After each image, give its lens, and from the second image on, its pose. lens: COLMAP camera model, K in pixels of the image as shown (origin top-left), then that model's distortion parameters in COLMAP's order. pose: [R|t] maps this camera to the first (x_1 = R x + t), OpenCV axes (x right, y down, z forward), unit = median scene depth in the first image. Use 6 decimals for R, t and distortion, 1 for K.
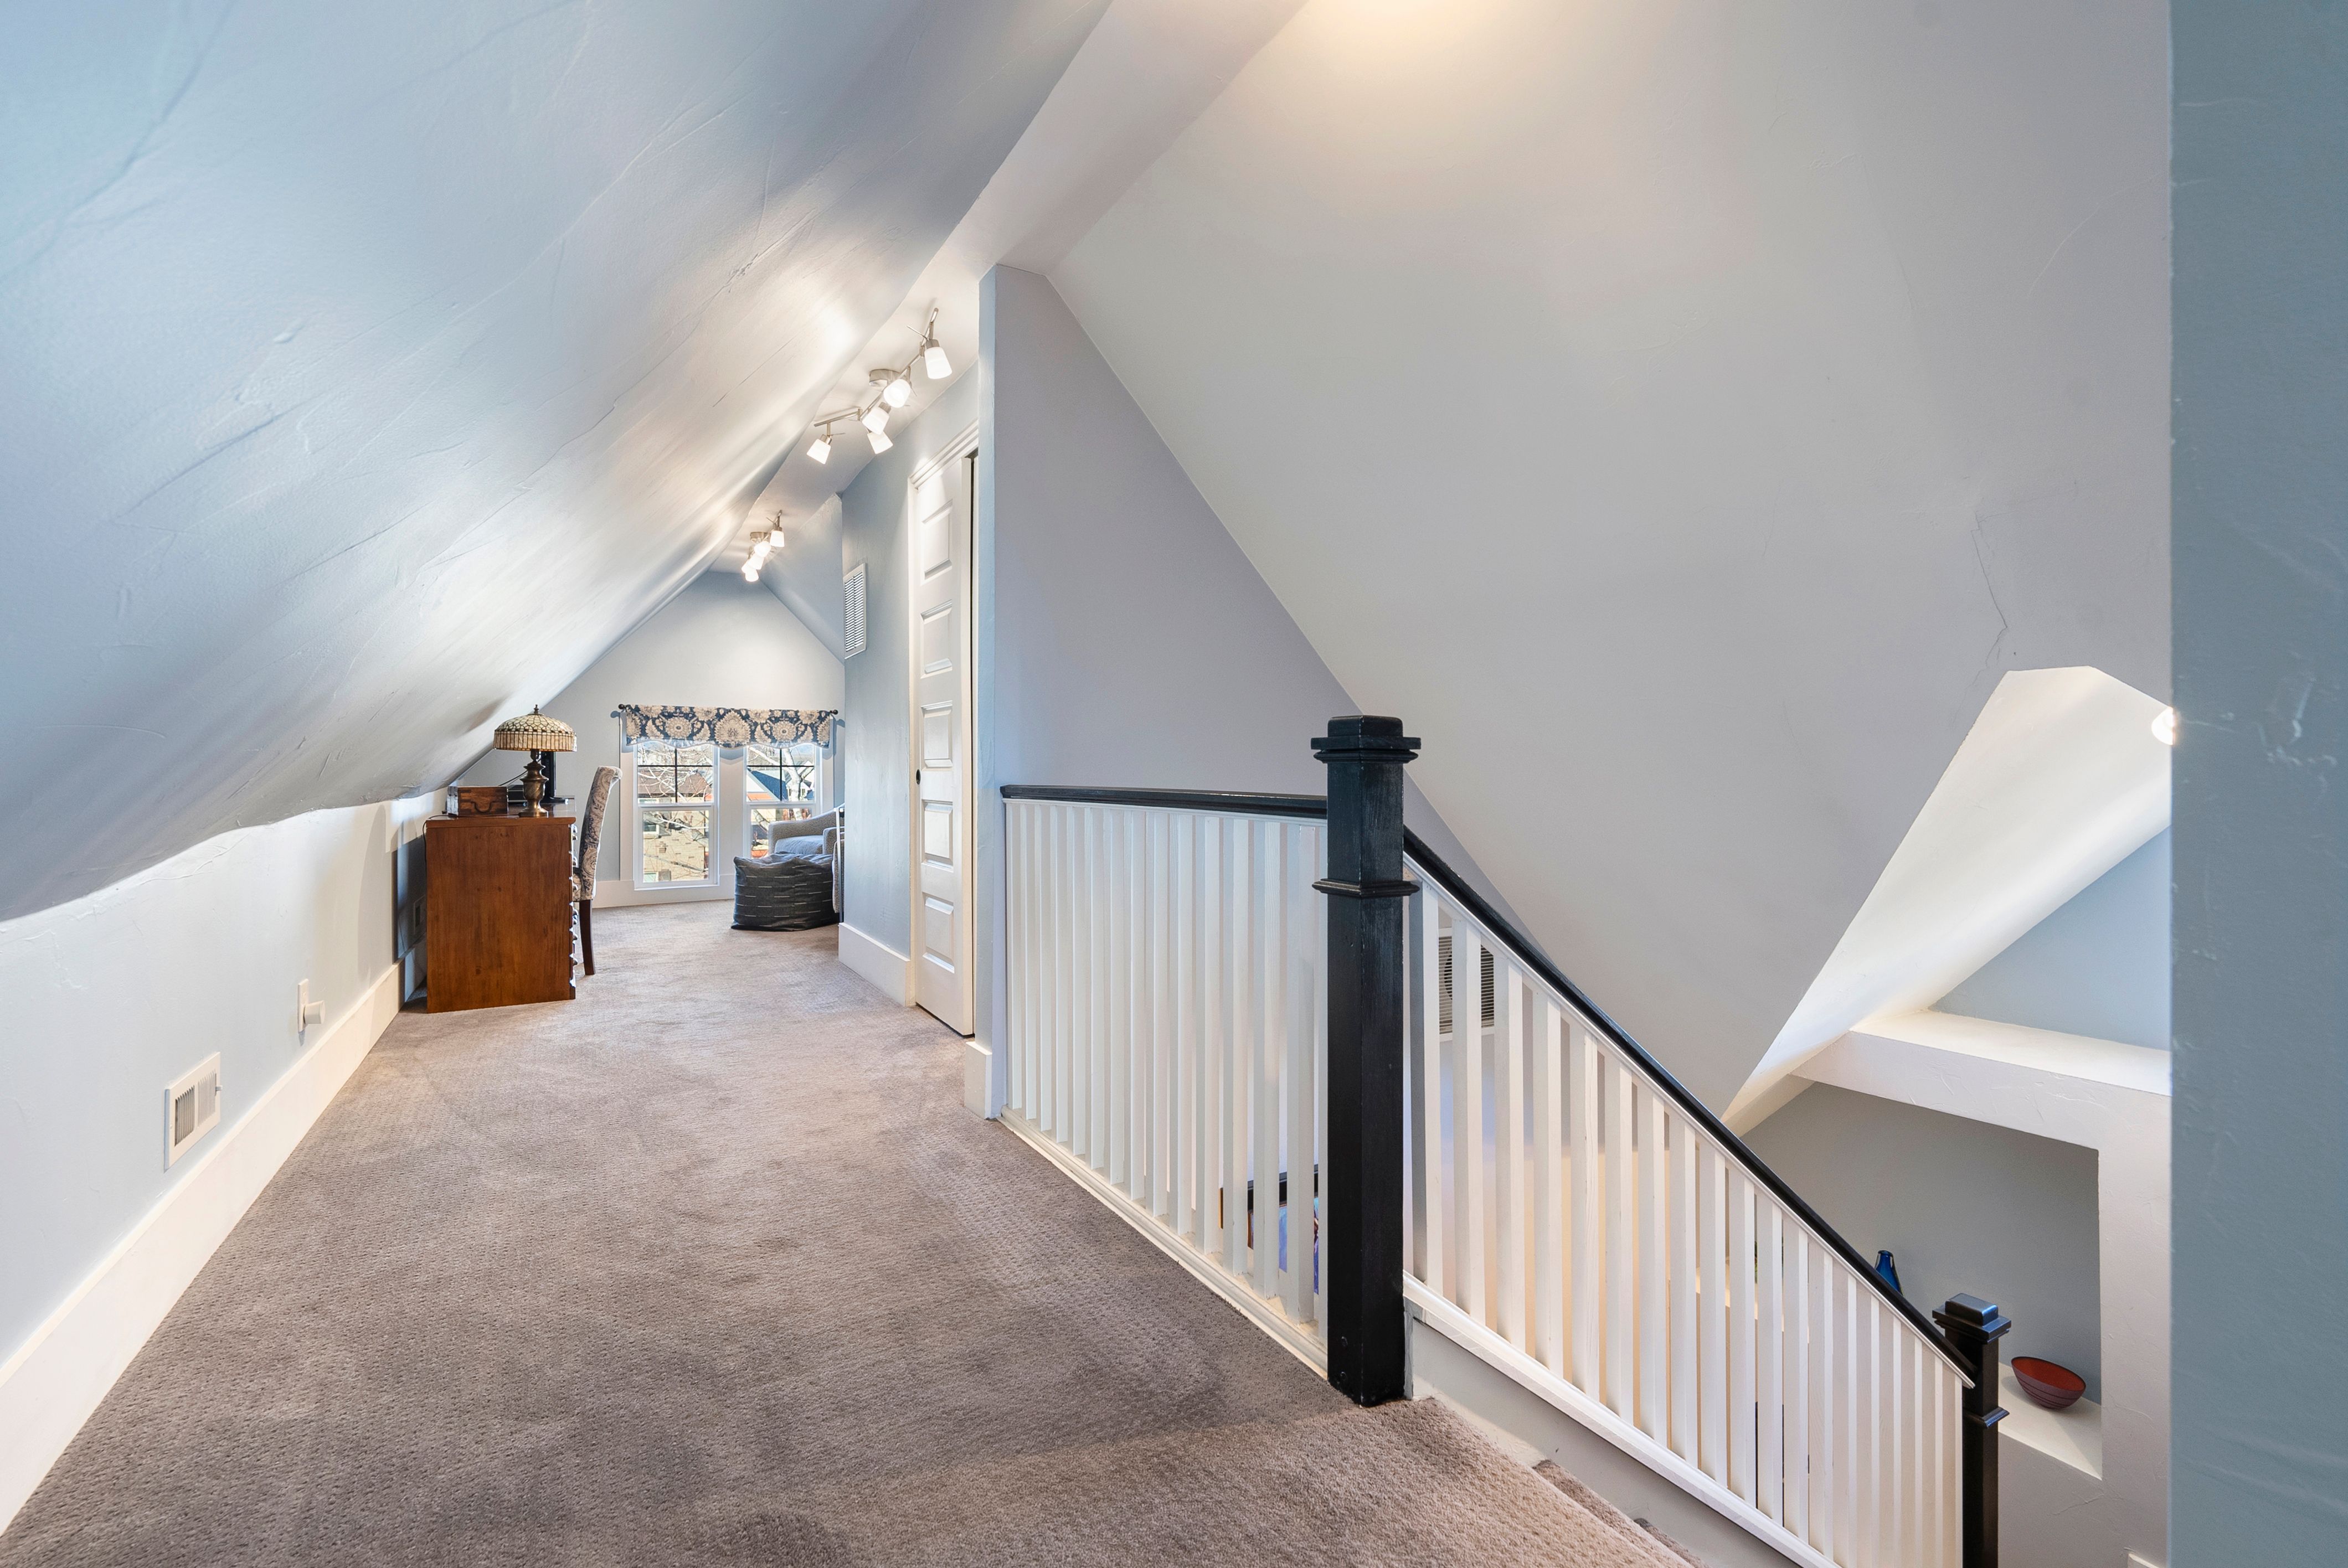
lens RADIAL K [[1069.1, 0, 1185.2], [0, 1069.1, 777.4], [0, 0, 1]] dist [0.002481, -0.000040]
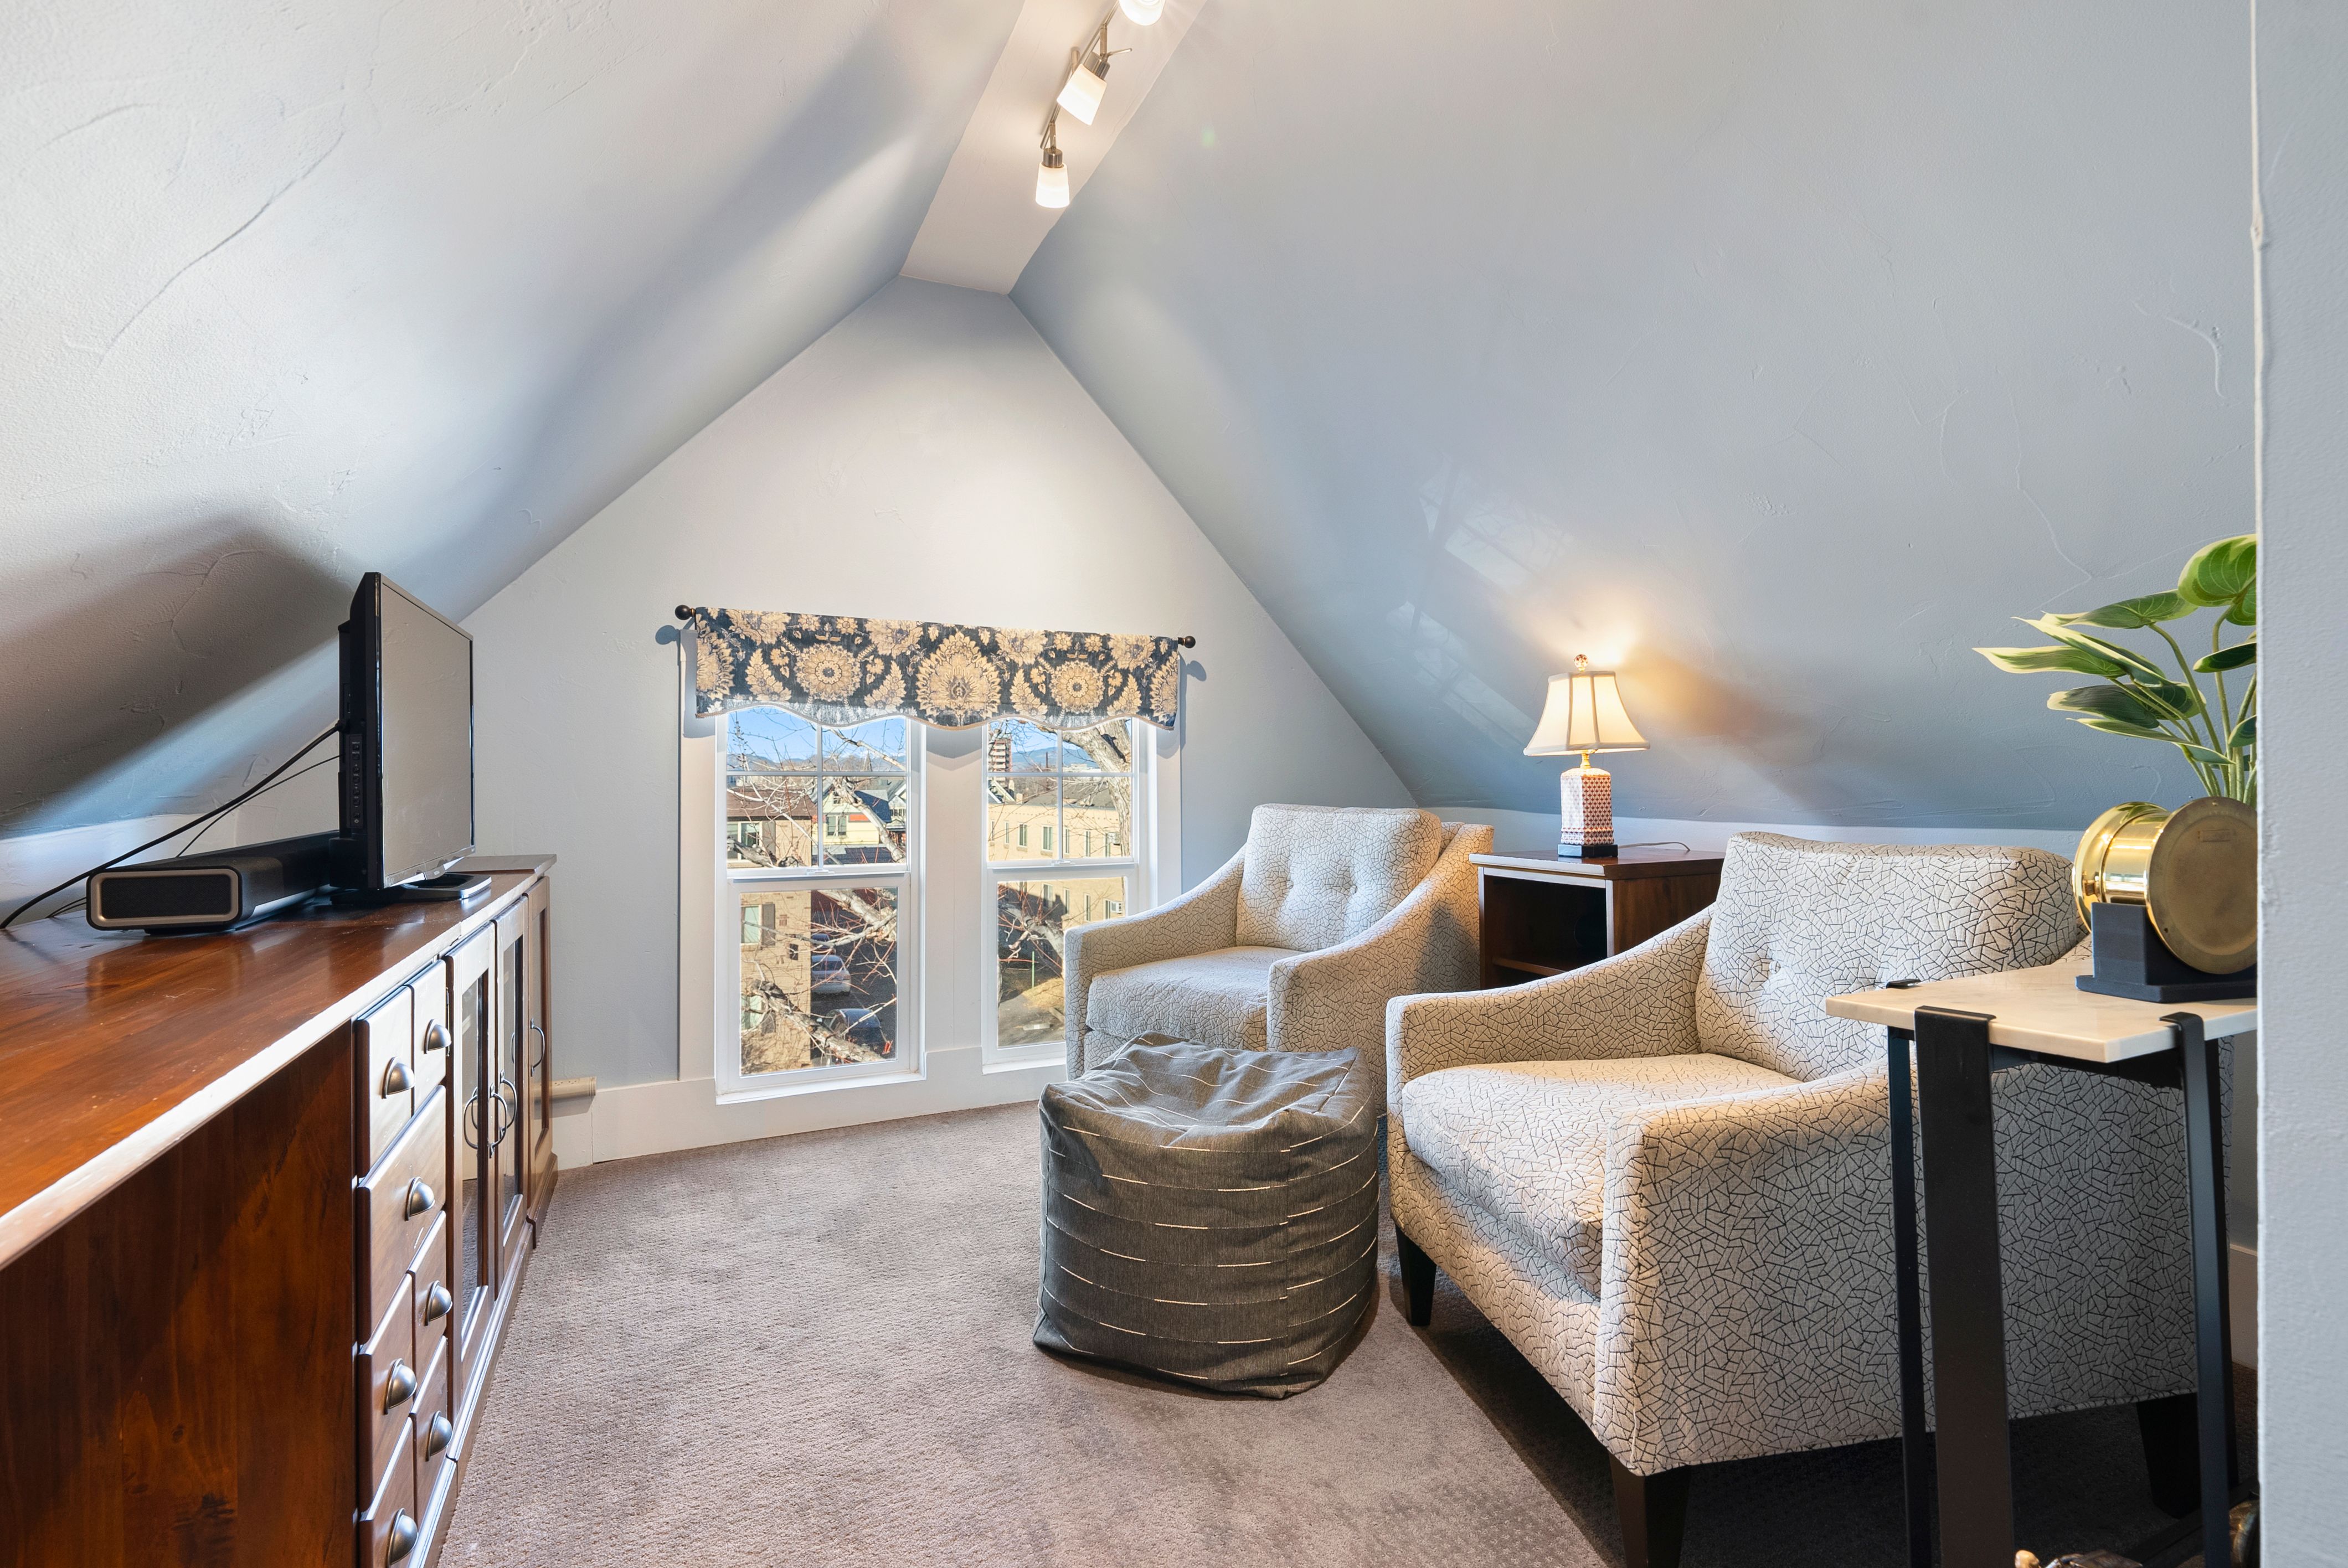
lens RADIAL K [[1069.1, 0, 1165.9], [0, 1069.1, 777.8], [0, 0, 1]] dist [0.002481, -0.000040]
pose [[0.995452, -0.005183, -0.095122, -0.313118], [0.003471, 0.999829, -0.018155, -0.001597], [0.095200, 0.017742, 0.995300, 0.623419]]
